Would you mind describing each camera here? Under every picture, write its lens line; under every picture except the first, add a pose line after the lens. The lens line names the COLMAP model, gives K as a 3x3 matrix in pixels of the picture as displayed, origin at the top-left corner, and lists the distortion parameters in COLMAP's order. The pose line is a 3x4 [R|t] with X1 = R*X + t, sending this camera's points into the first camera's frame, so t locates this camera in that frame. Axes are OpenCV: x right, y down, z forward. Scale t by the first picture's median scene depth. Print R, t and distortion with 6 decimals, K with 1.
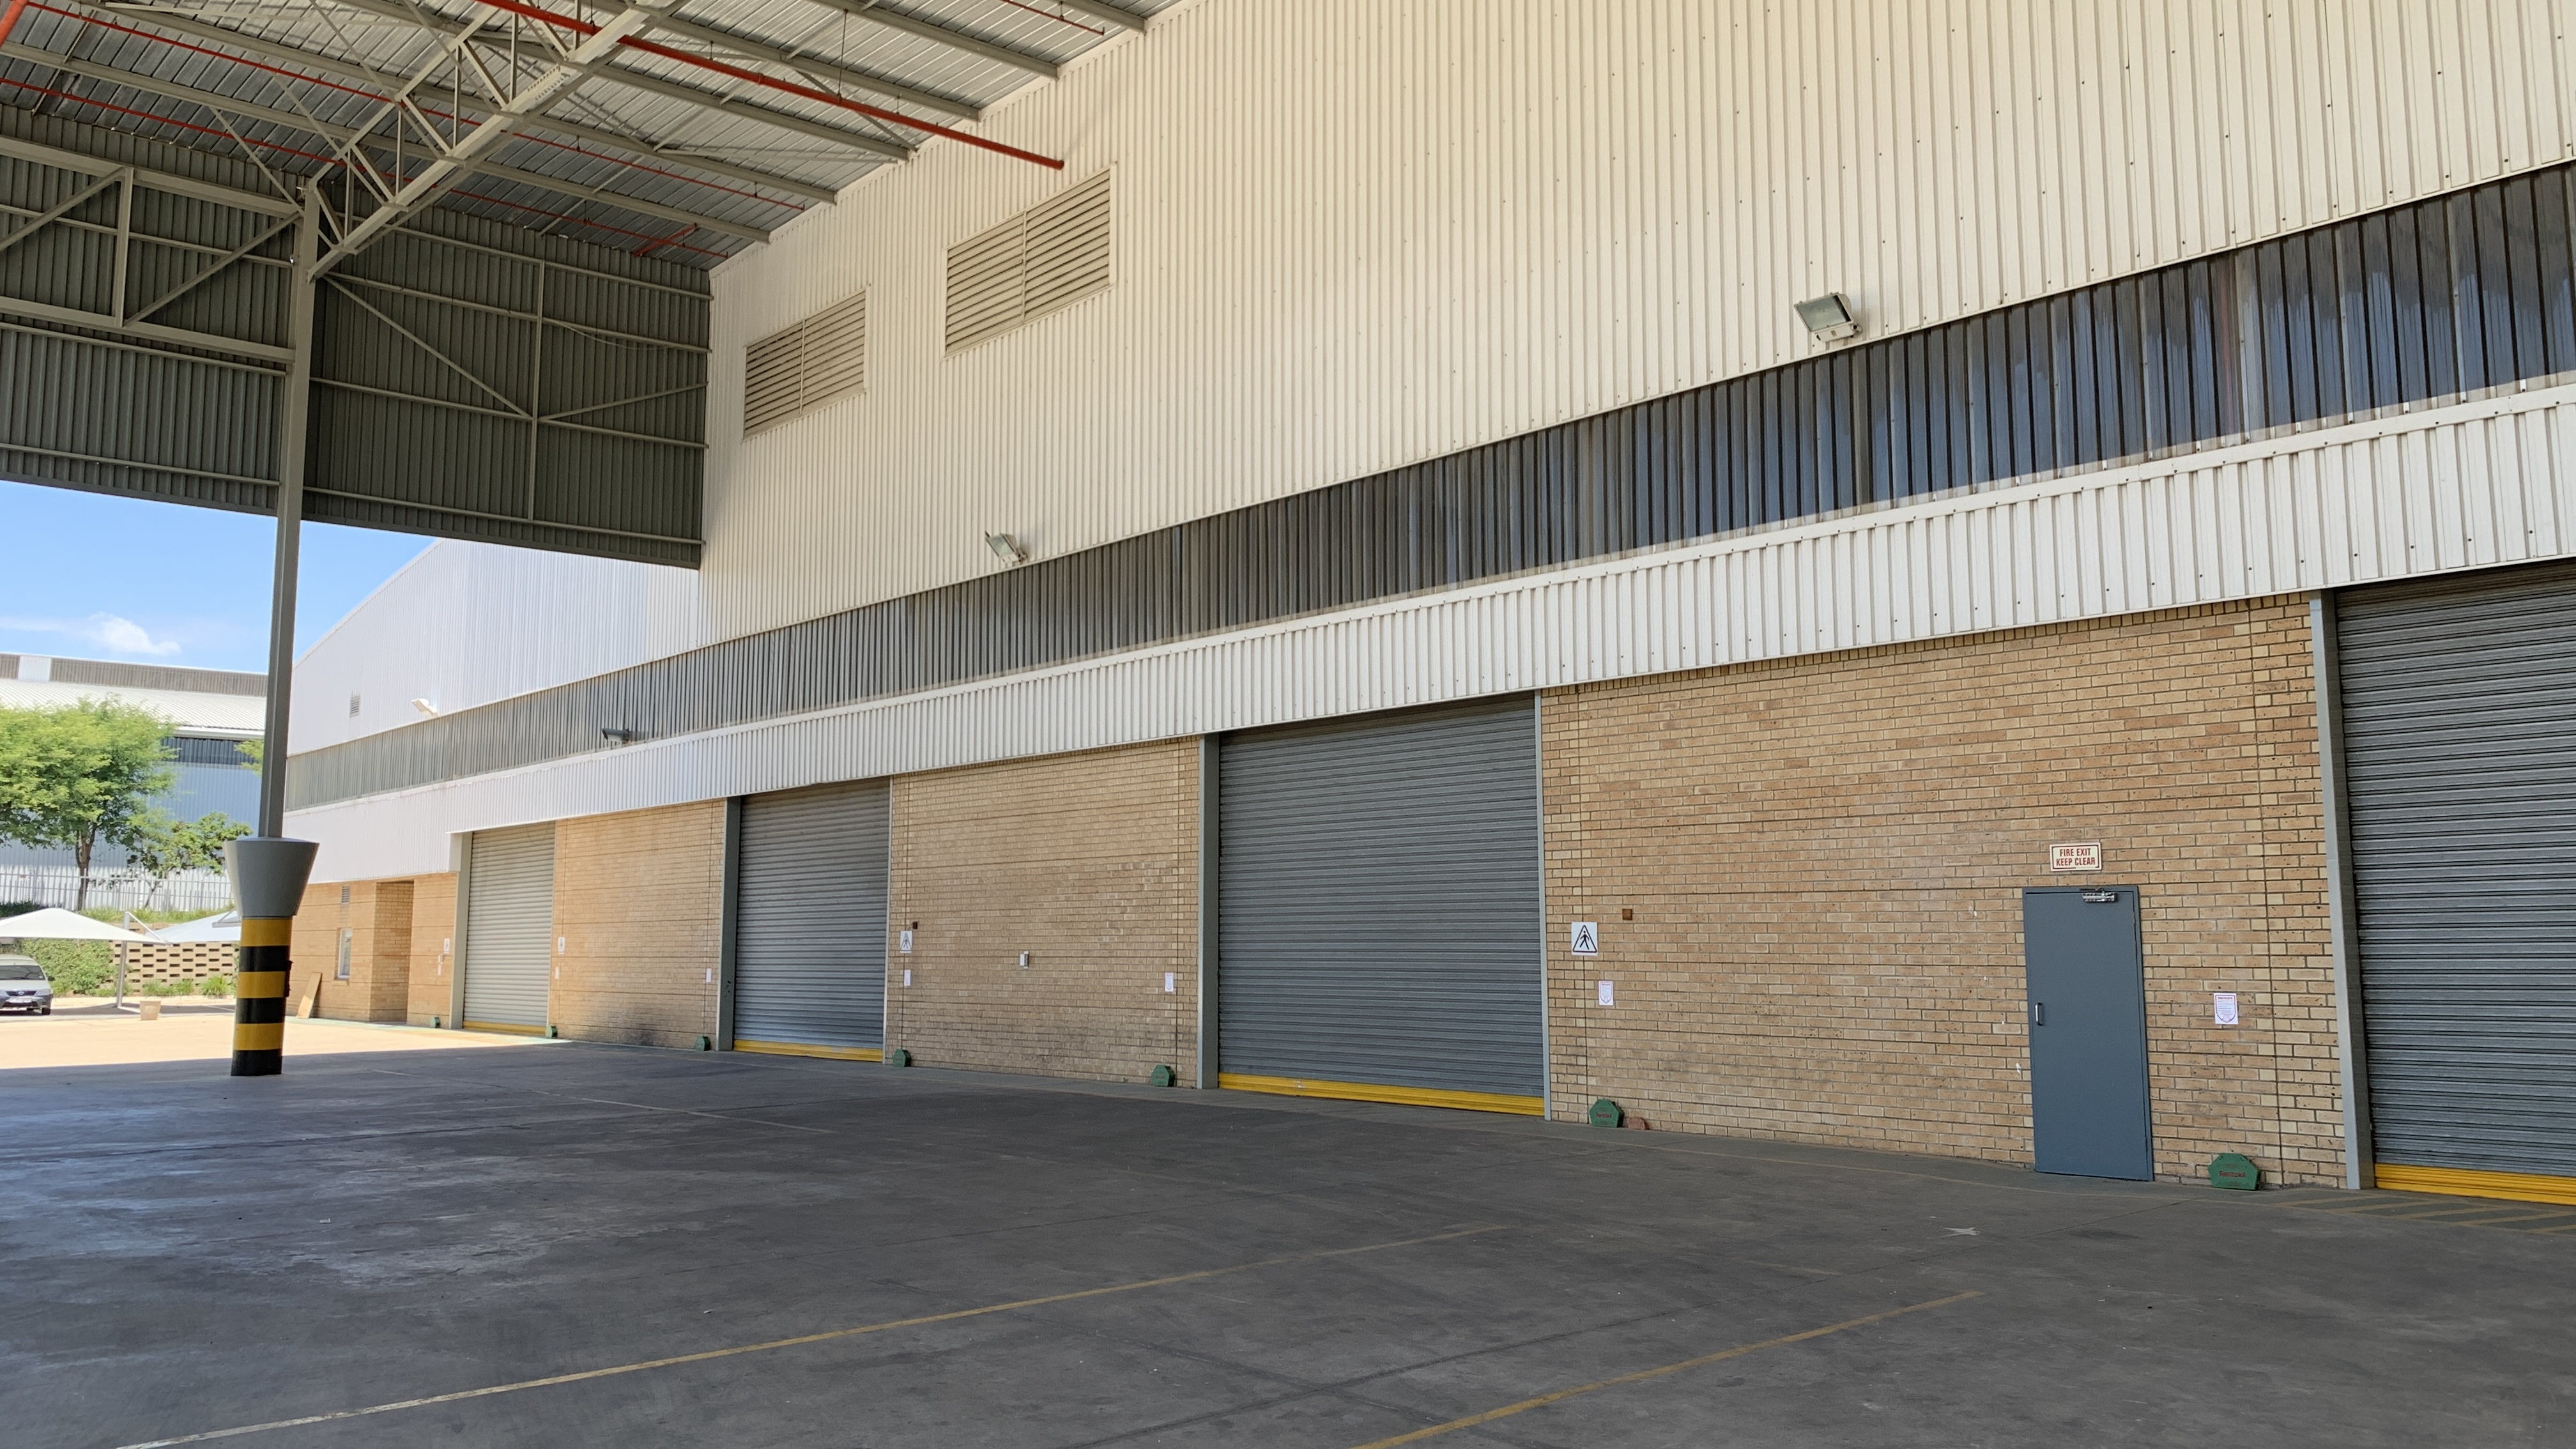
lens RADIAL K [[1959.6, 0, 1281.2], [0, 1959.6, 731.5], [0, 0, 1]] dist [0.077089, -0.082337]
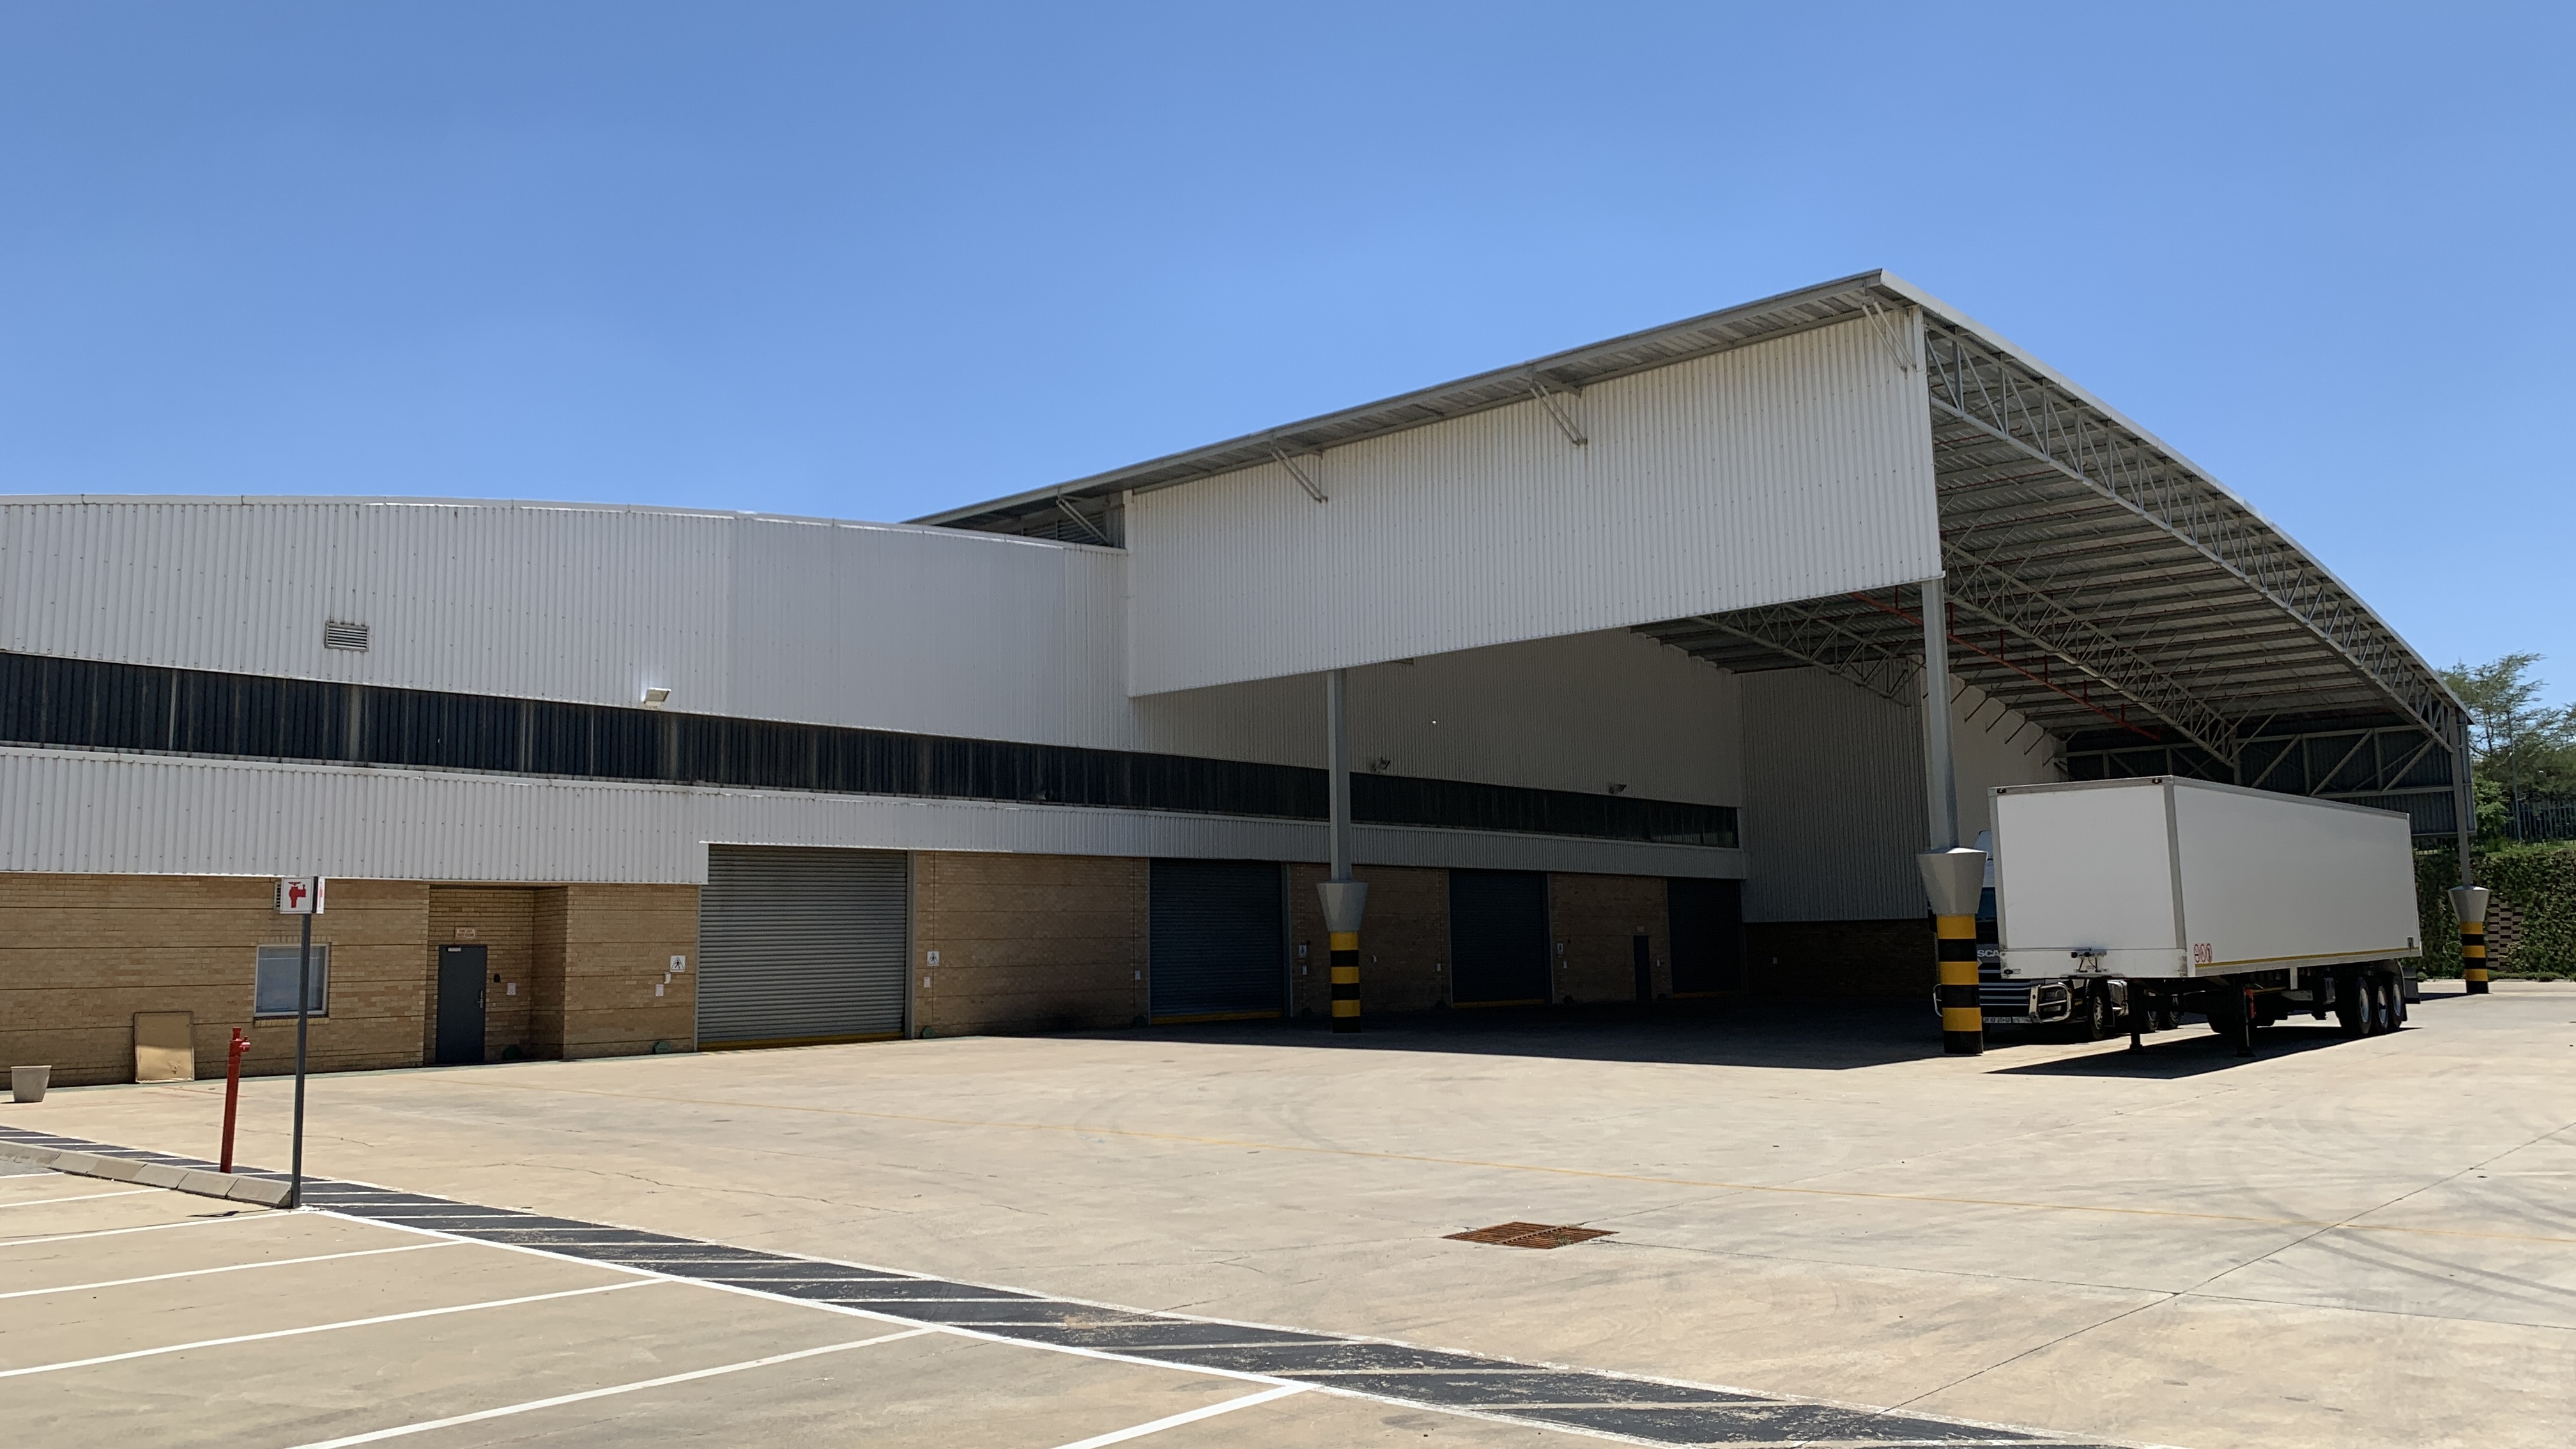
lens RADIAL K [[1954.4, 0, 1300.2], [0, 1954.4, 717.6], [0, 0, 1]] dist [0.043542, -0.065080]
pose [[-0.140136, 0.131393, 0.981376, -2.518278], [-0.084127, 0.985992, -0.144024, 0.191527], [-0.986552, -0.102743, -0.127119, 1.549891]]
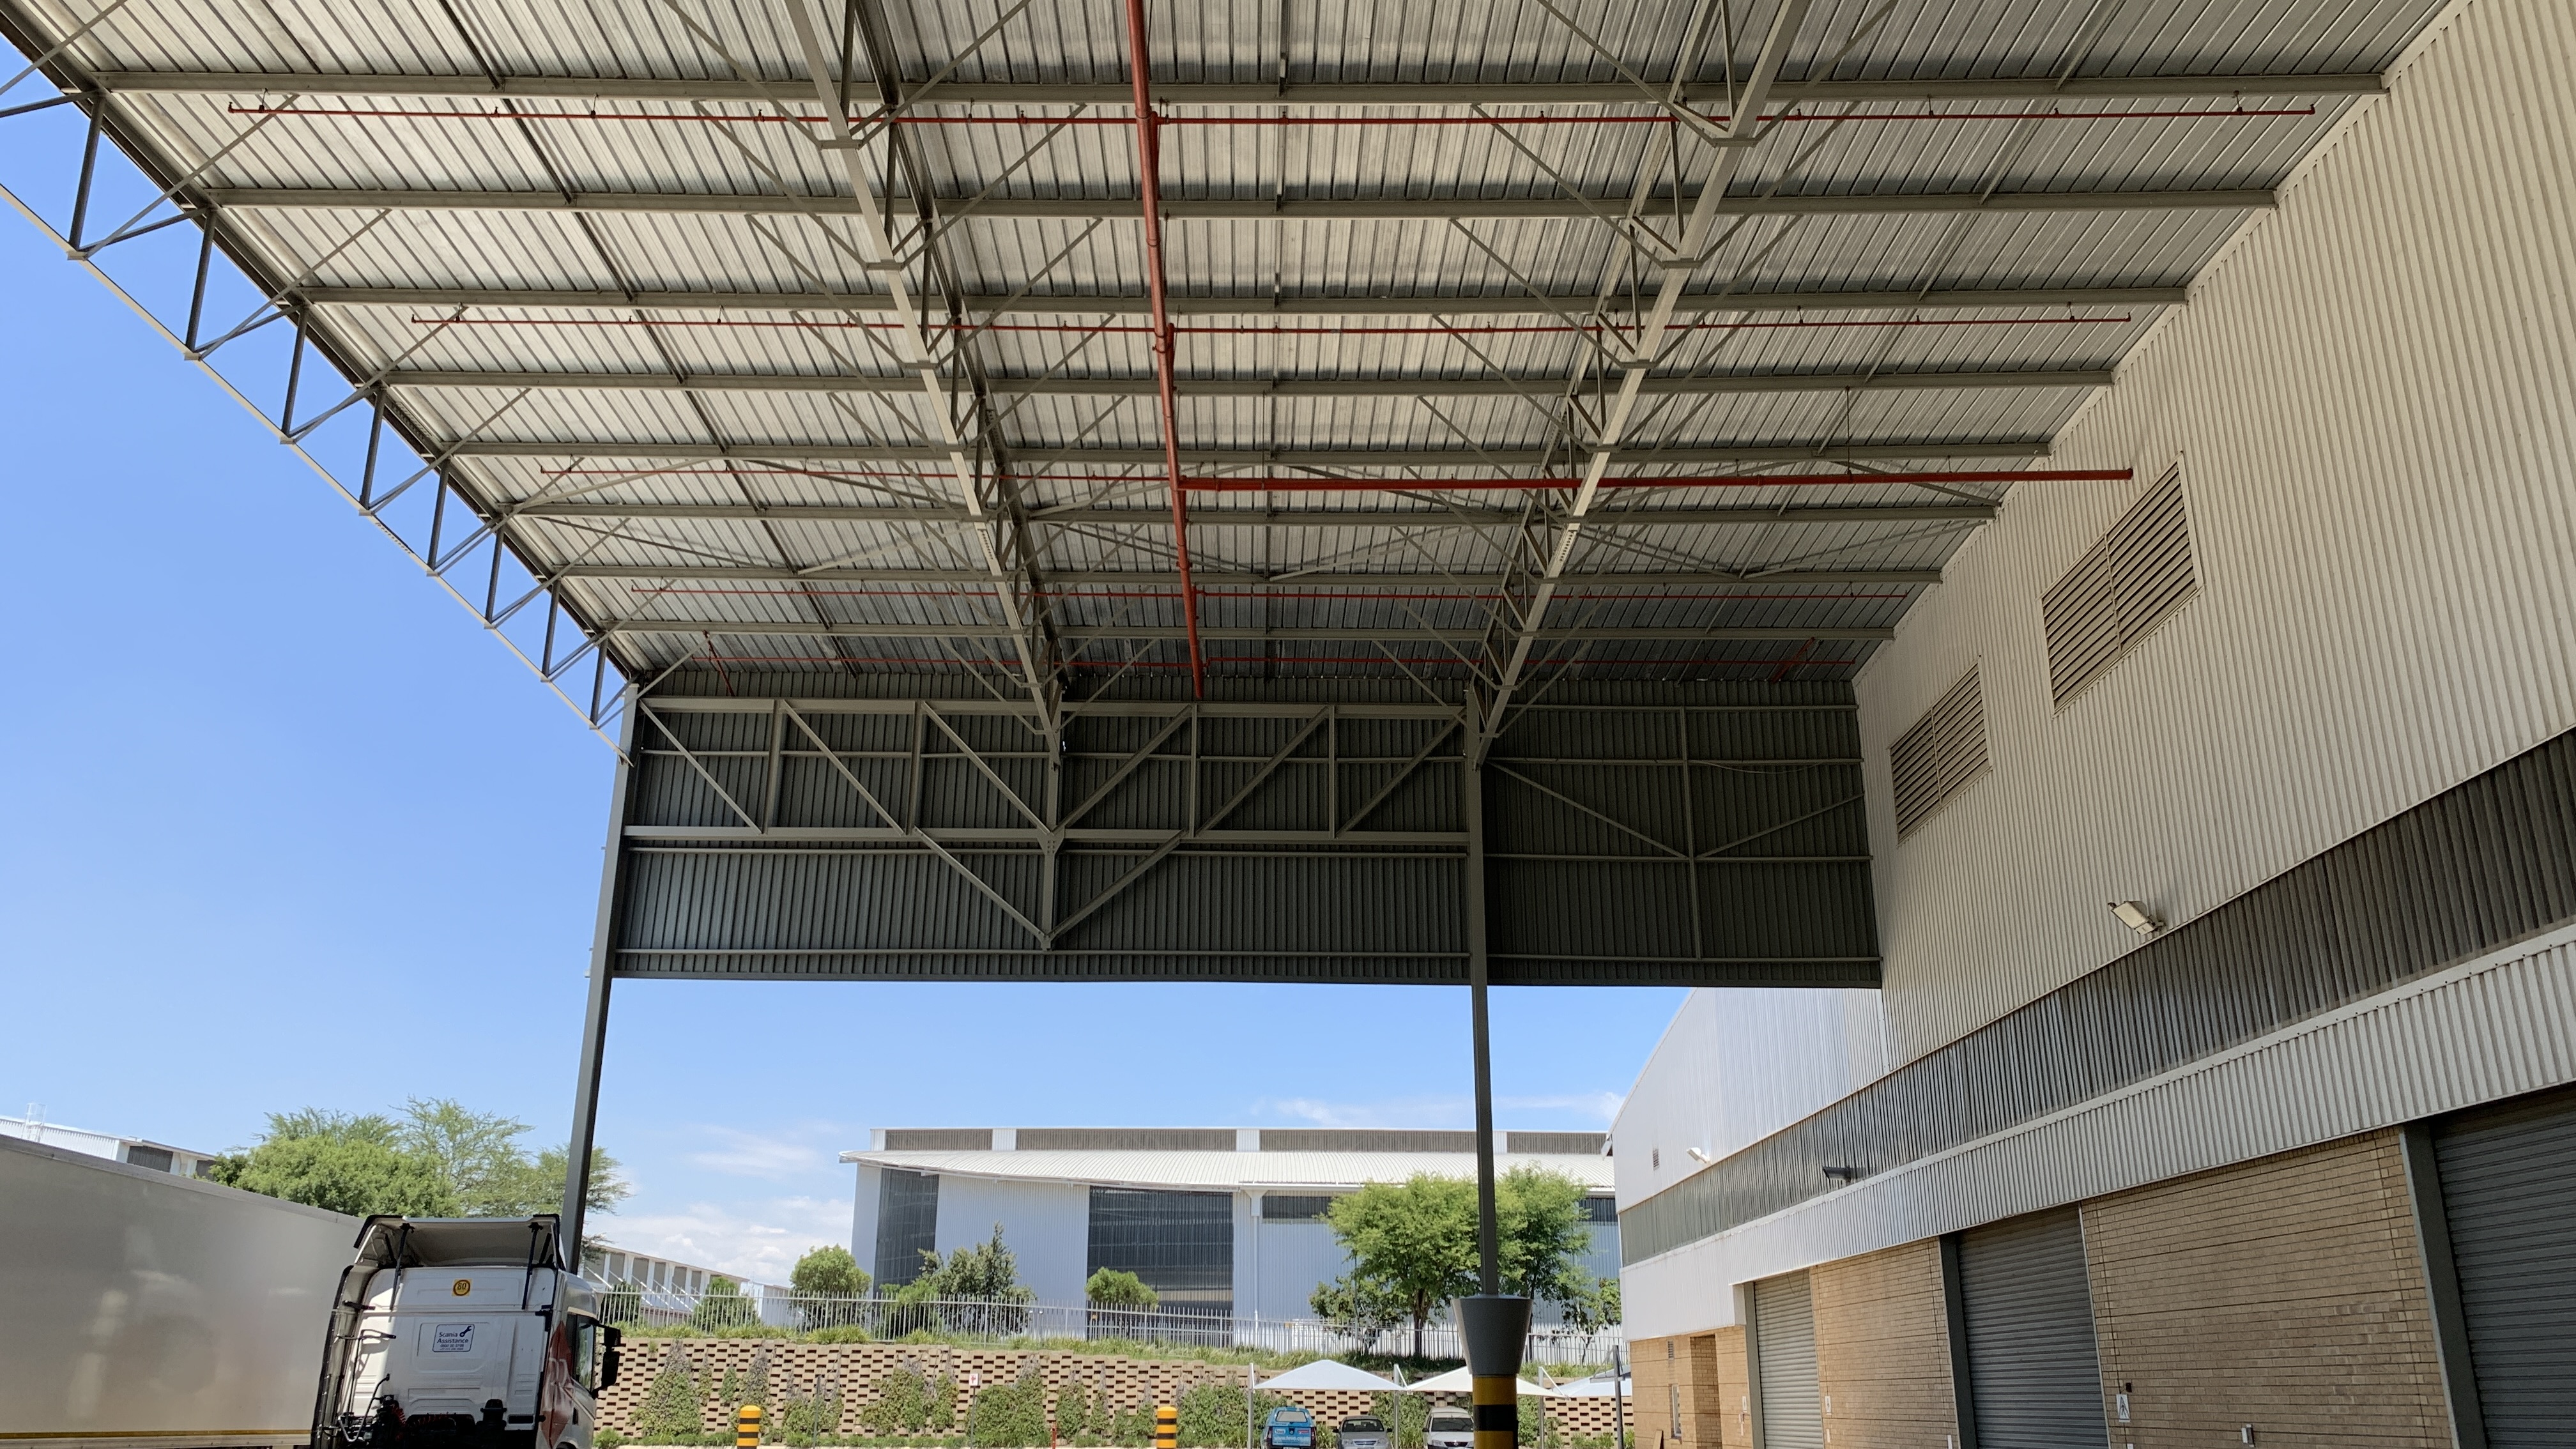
lens RADIAL K [[1959.6, 0, 1281.2], [0, 1959.6, 731.5], [0, 0, 1]] dist [0.077089, -0.082337]
pose [[0.762069, -0.202799, -0.614917, 0.134302], [0.064340, 0.968703, -0.239741, 0.011063], [0.644291, 0.143135, 0.751267, 0.130513]]
